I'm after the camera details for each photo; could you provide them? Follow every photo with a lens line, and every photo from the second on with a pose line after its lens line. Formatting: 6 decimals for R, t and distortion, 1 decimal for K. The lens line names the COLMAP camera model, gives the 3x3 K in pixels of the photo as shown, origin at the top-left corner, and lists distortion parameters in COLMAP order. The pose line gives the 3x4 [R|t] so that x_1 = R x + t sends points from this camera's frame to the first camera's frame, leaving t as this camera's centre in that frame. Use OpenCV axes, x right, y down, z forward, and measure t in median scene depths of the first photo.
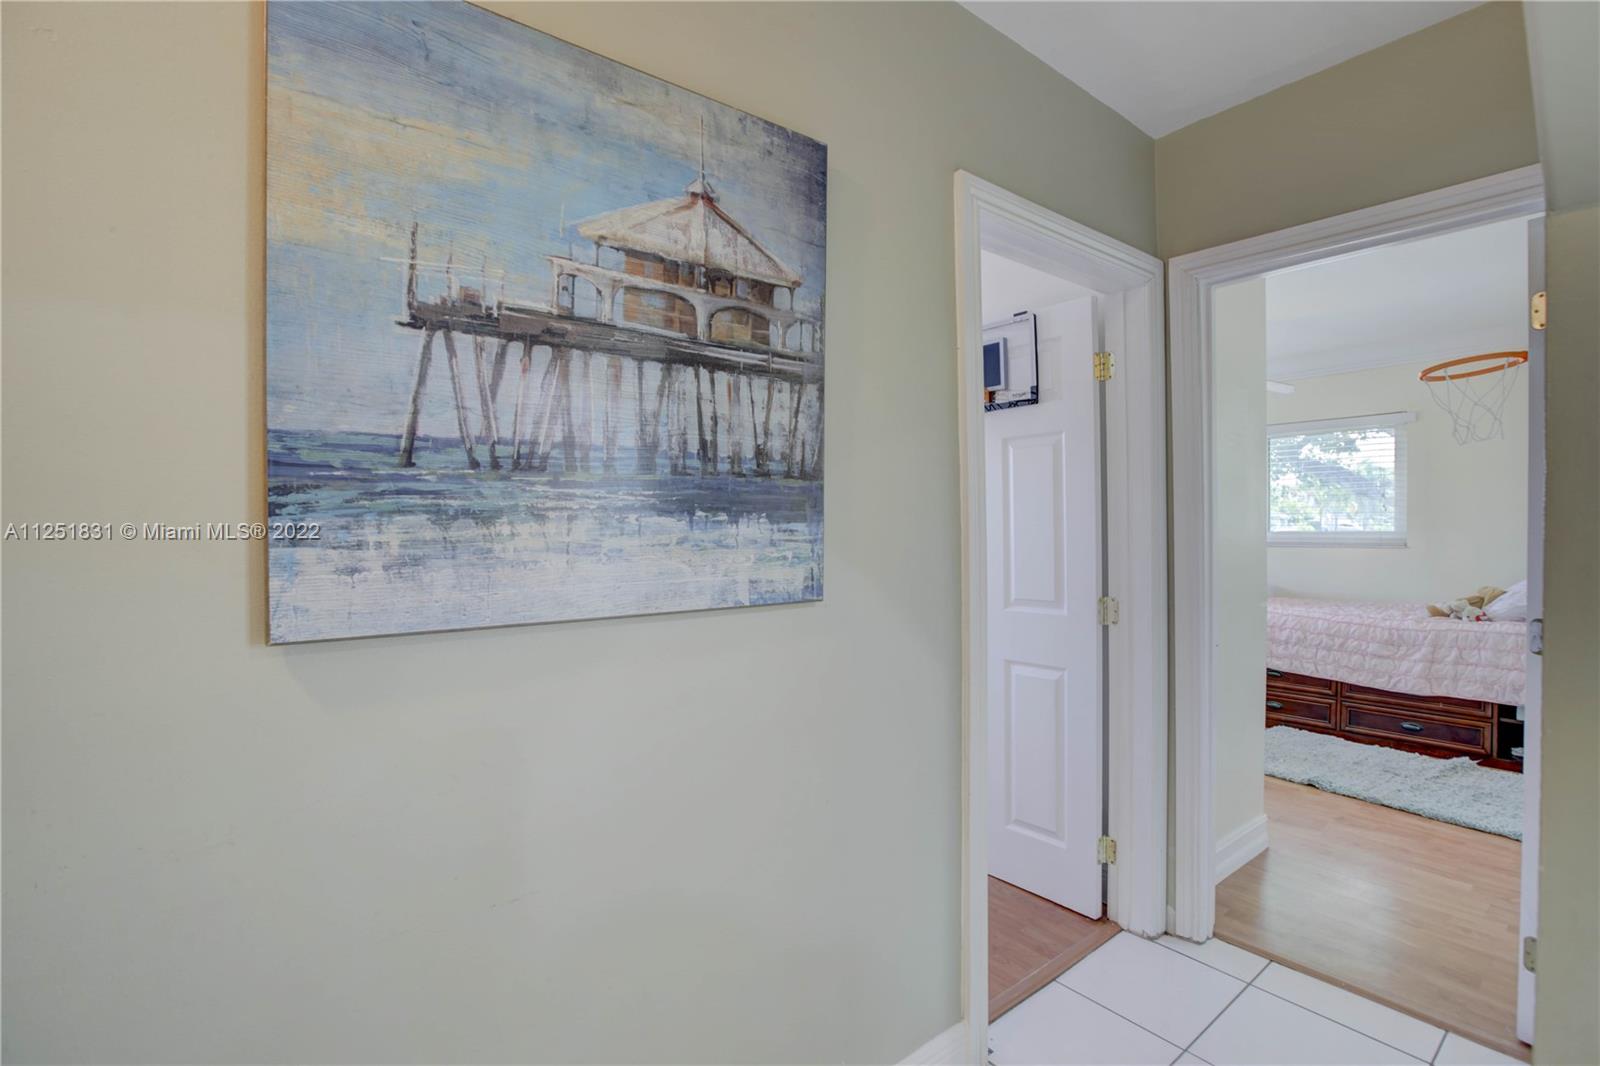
lens RADIAL K [[753.5, 0, 803.3], [0, 753.5, 533.8], [0, 0, 1]] dist [-0.040761, 0.014288]
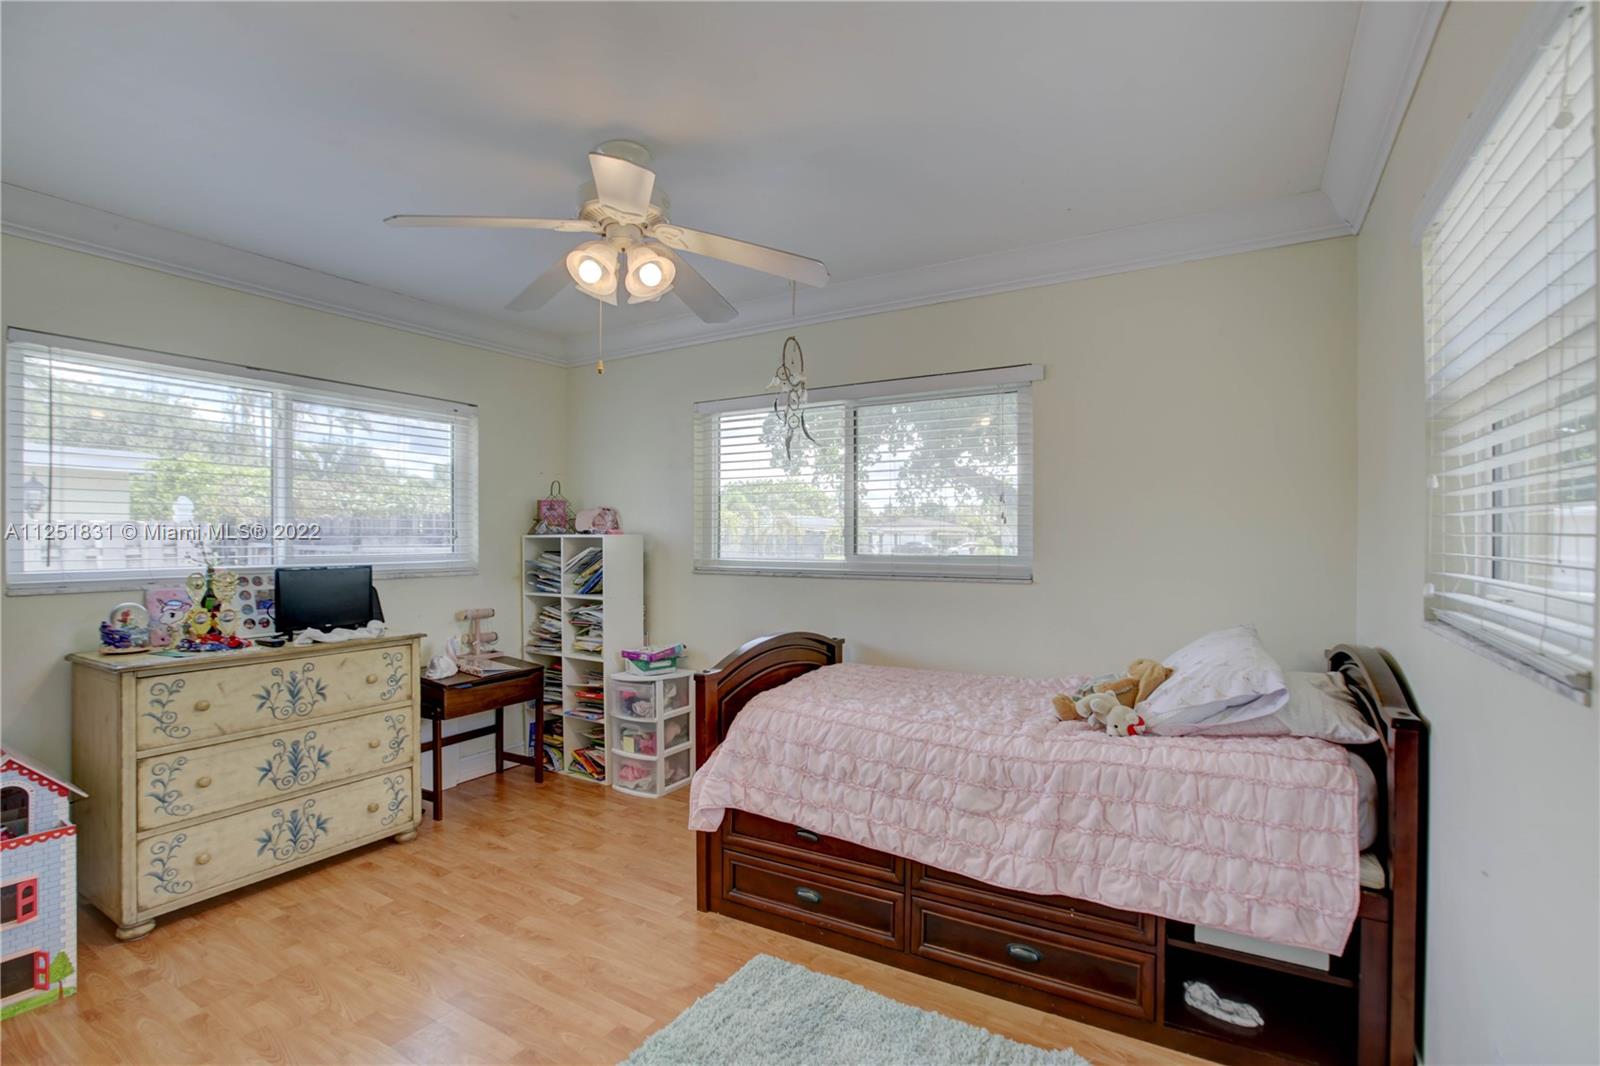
lens RADIAL K [[753.5, 0, 801.7], [0, 753.5, 529.8], [0, 0, 1]] dist [-0.040761, 0.014288]
pose [[0.940062, 0.010667, 0.340837, 0.504729], [-0.003789, 0.999776, -0.020839, -0.016350], [-0.340983, 0.018299, 0.939891, 0.566909]]
